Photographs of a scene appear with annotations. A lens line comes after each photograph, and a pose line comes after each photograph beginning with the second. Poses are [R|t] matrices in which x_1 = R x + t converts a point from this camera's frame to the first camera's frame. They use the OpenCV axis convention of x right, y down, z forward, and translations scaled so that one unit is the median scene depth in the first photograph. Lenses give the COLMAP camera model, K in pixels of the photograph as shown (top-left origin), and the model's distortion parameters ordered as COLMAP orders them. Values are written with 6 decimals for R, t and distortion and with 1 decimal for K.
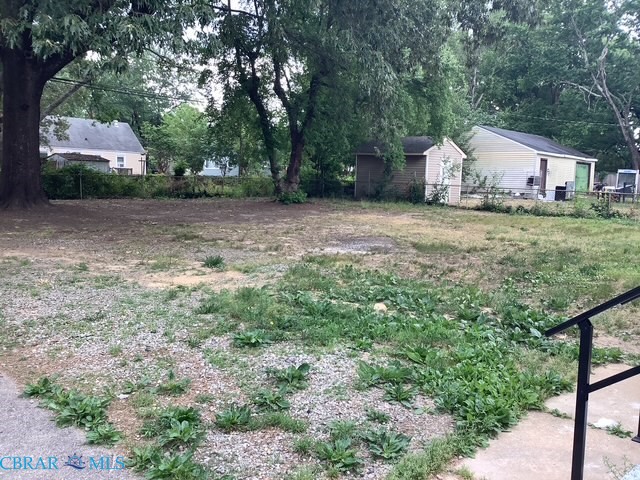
lens RADIAL K [[586.4, 0, 319.4], [0, 586.4, 241.6], [0, 0, 1]] dist [0.003938, 0.000000]
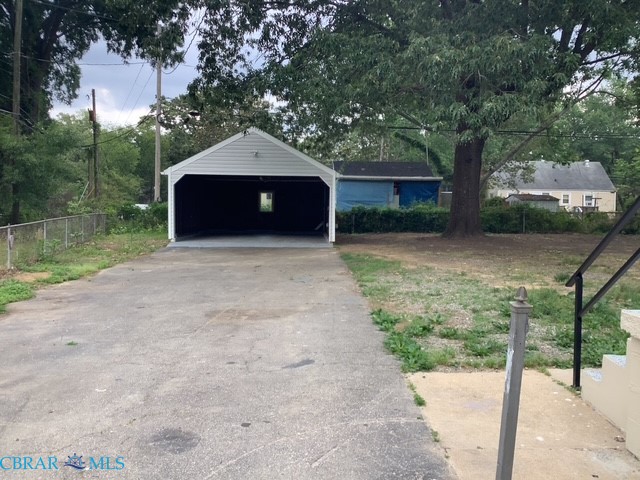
lens RADIAL K [[586.4, 0, 320.1], [0, 586.4, 239.4], [0, 0, 1]] dist [0.003938, 0.000000]
pose [[0.706089, 0.013313, -0.707998, 0.099102], [-0.064050, 0.996926, -0.045132, 0.012777], [0.705221, 0.077215, 0.704770, -0.070436]]
